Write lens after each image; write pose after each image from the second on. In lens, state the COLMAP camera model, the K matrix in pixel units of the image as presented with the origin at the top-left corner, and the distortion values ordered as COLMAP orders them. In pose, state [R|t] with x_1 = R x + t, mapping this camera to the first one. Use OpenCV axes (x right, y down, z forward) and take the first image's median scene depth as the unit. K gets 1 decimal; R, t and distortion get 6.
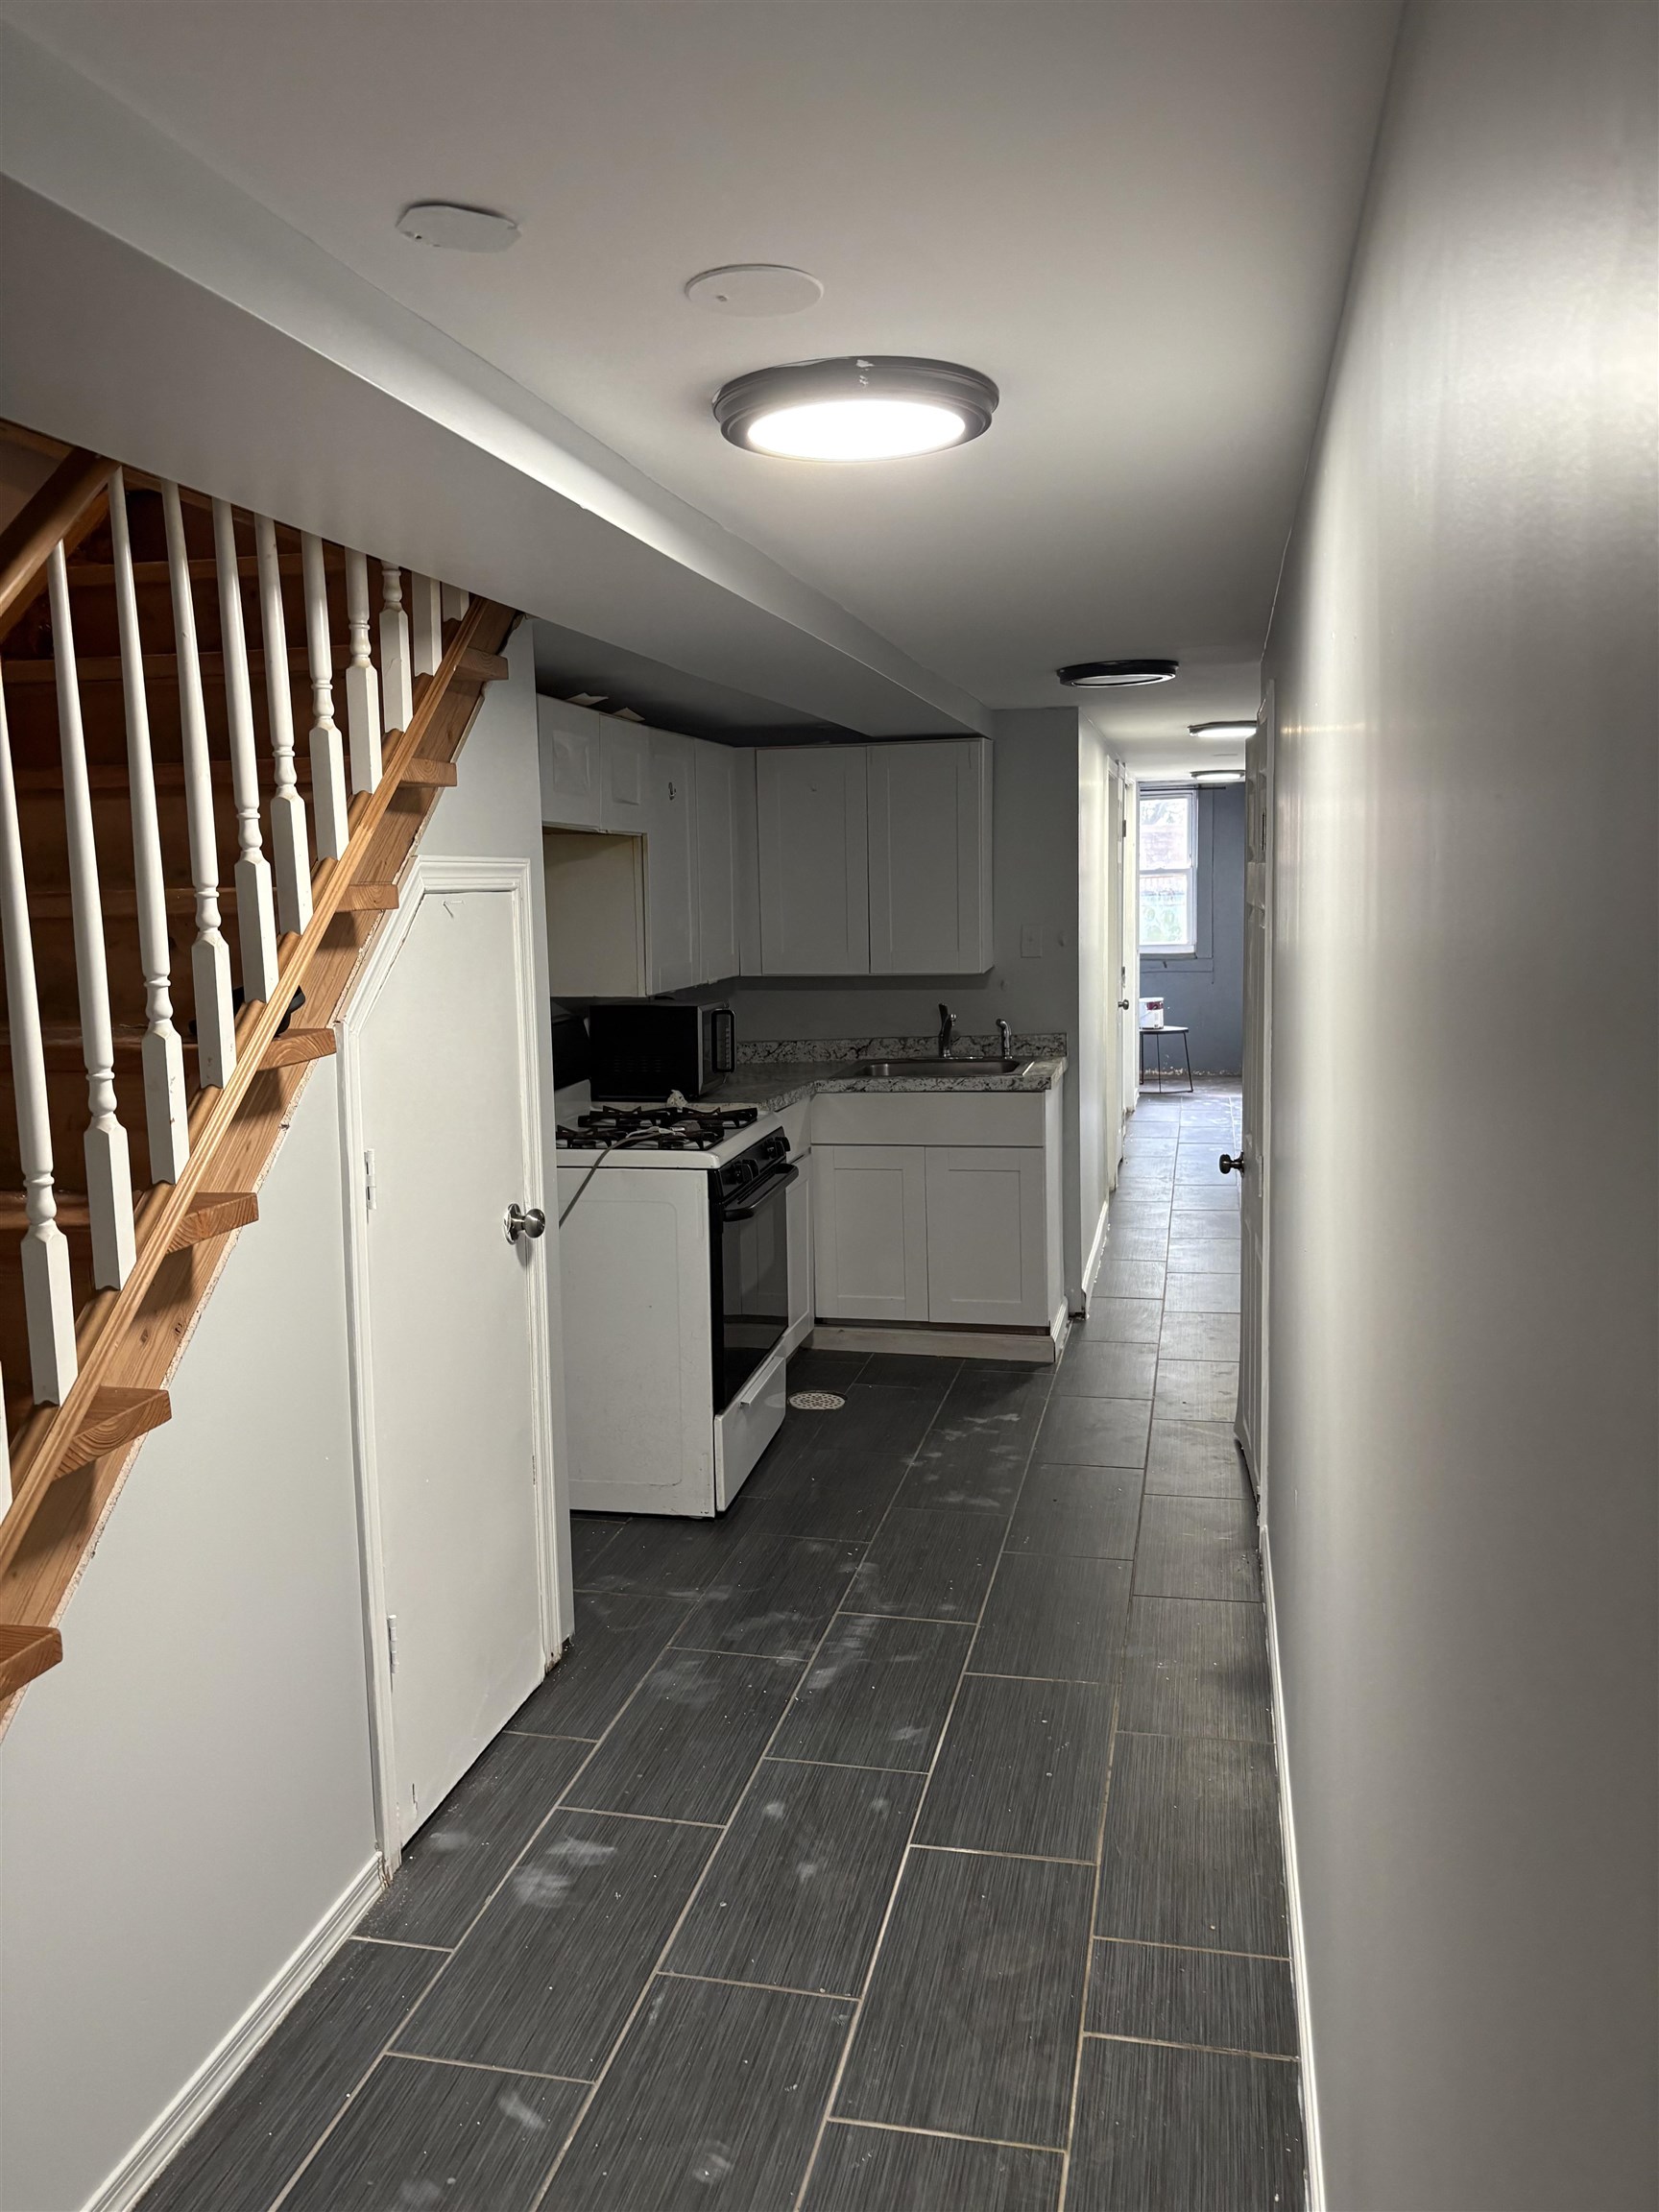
lens RADIAL K [[1670.9, 0, 817.5], [0, 1670.9, 1099.8], [0, 0, 1]] dist [0.053731, -0.053619]
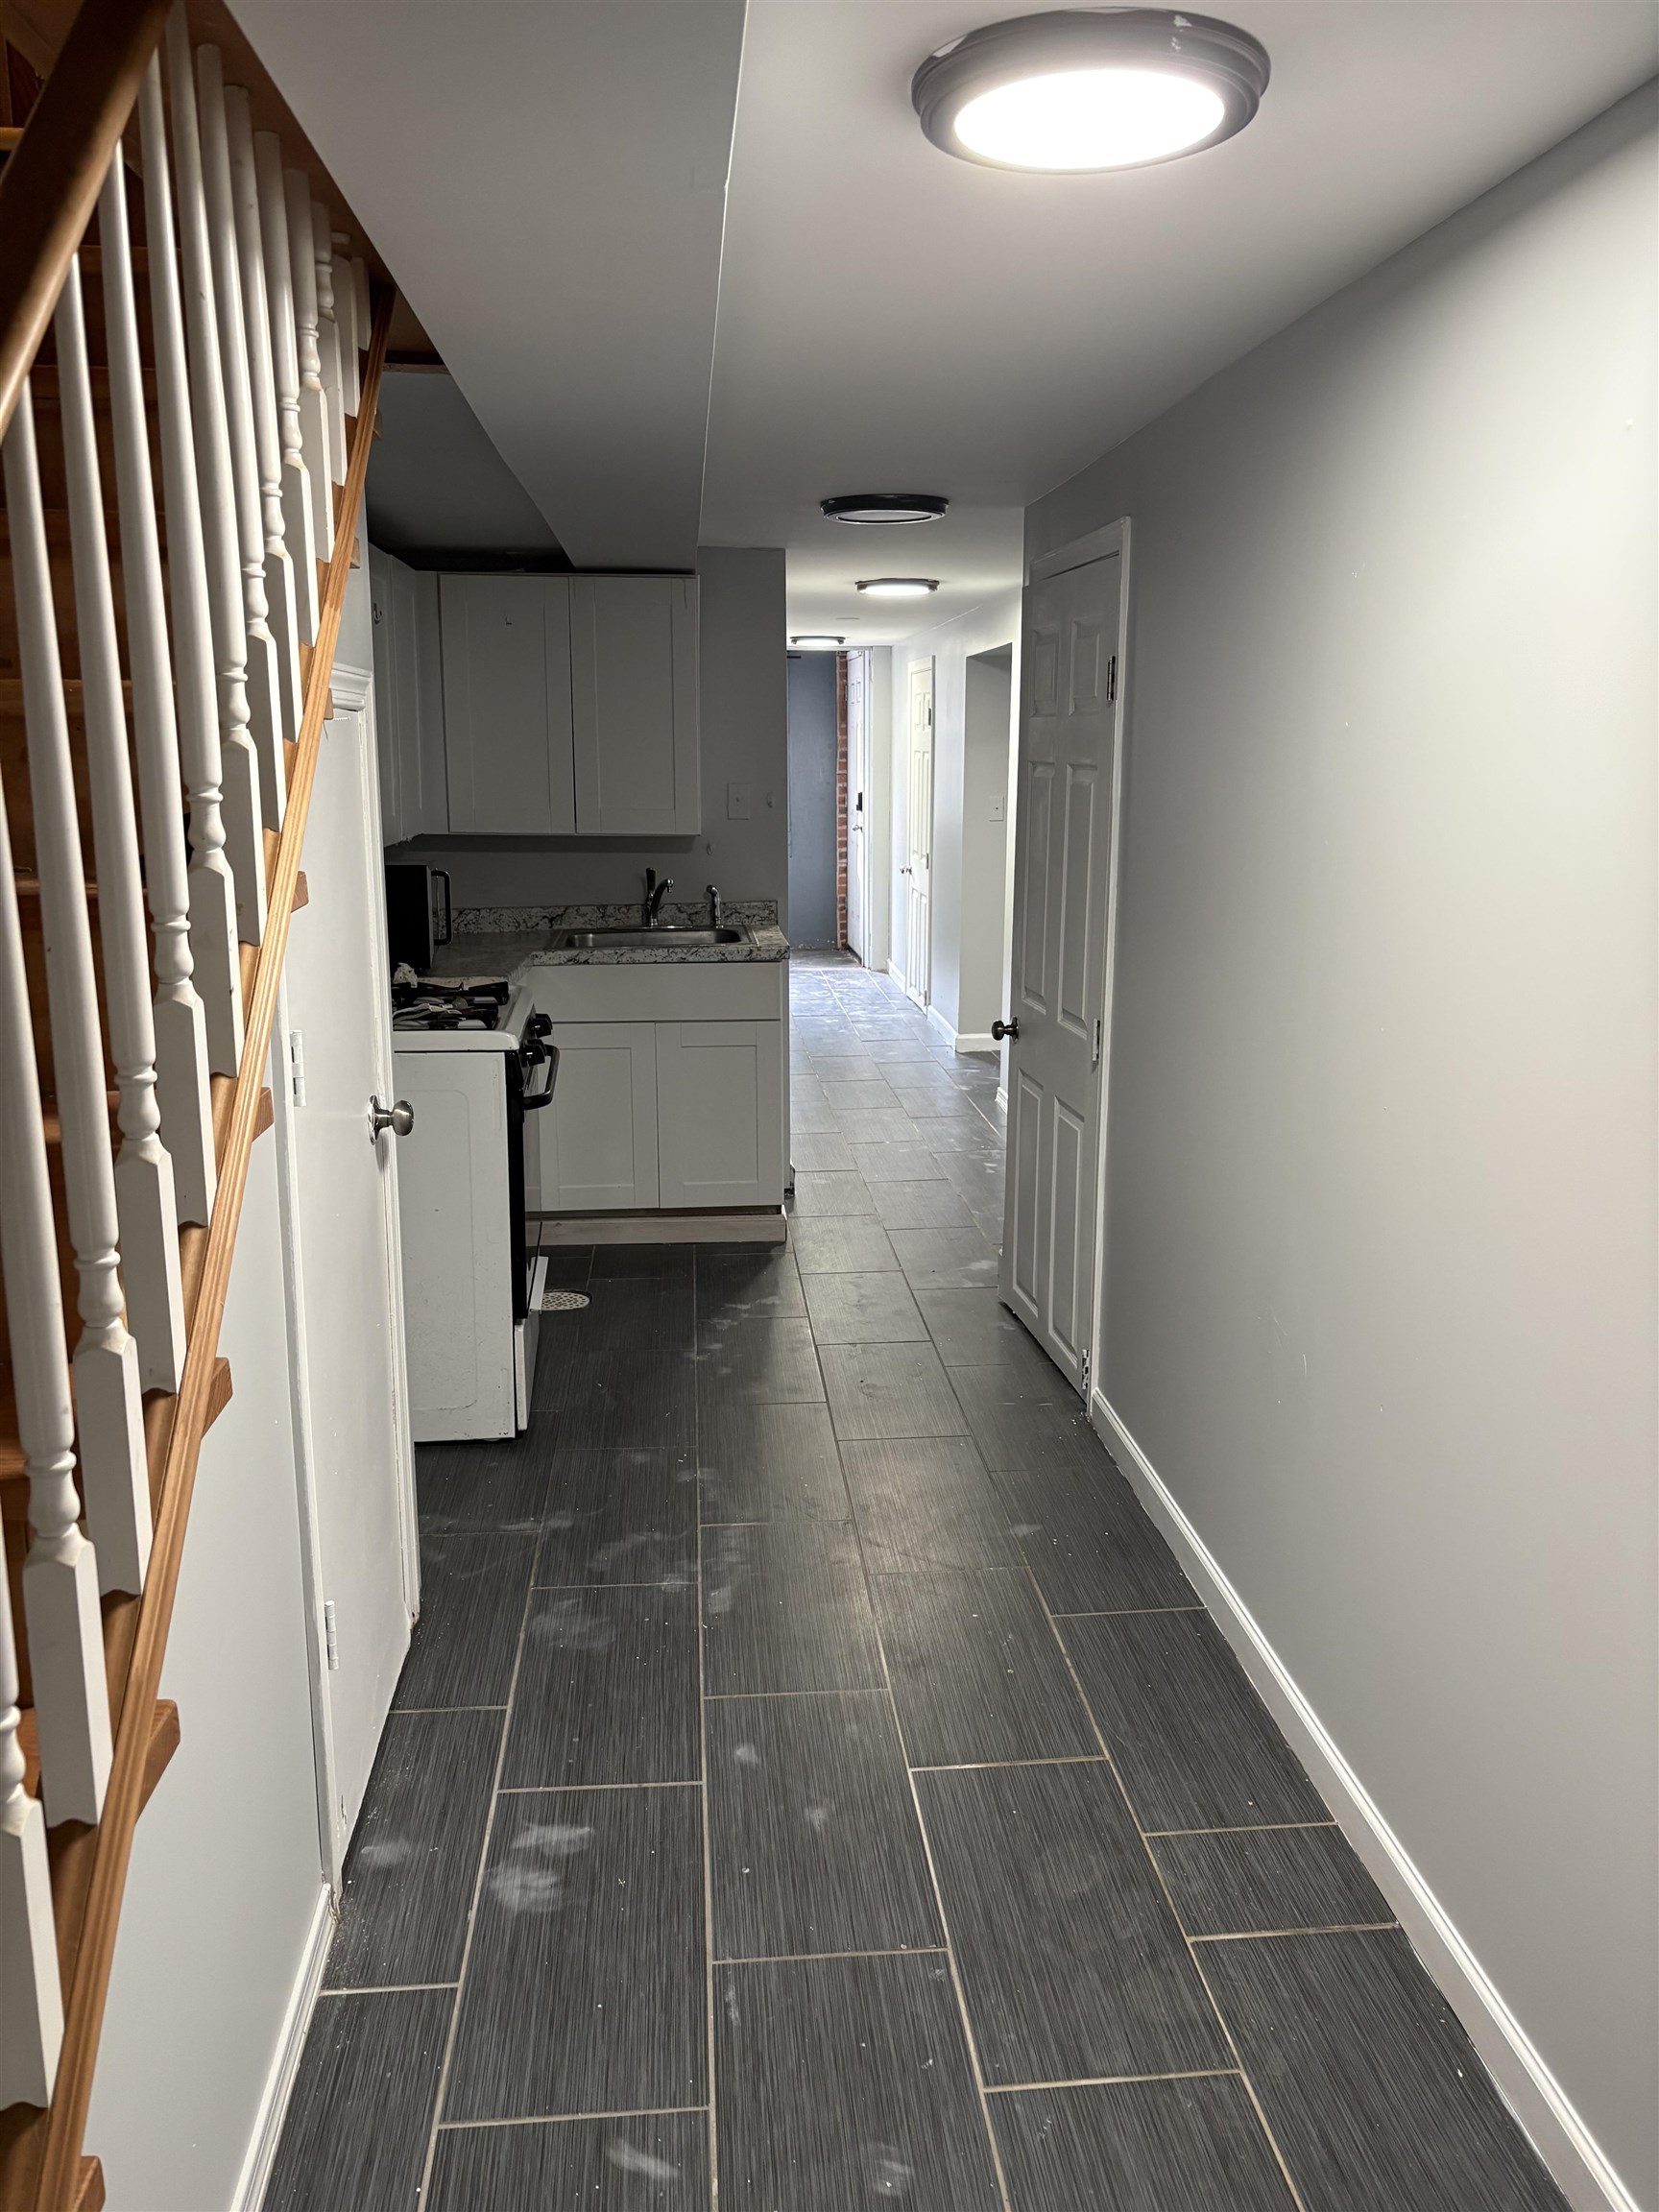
lens RADIAL K [[1670.9, 0, 835.0], [0, 1670.9, 1103.1], [0, 0, 1]] dist [0.053731, -0.053619]
pose [[0.950431, -0.039833, 0.308375, -0.237518], [0.016856, 0.996903, 0.076819, 0.006357], [-0.310480, -0.067813, 0.948158, 0.151504]]
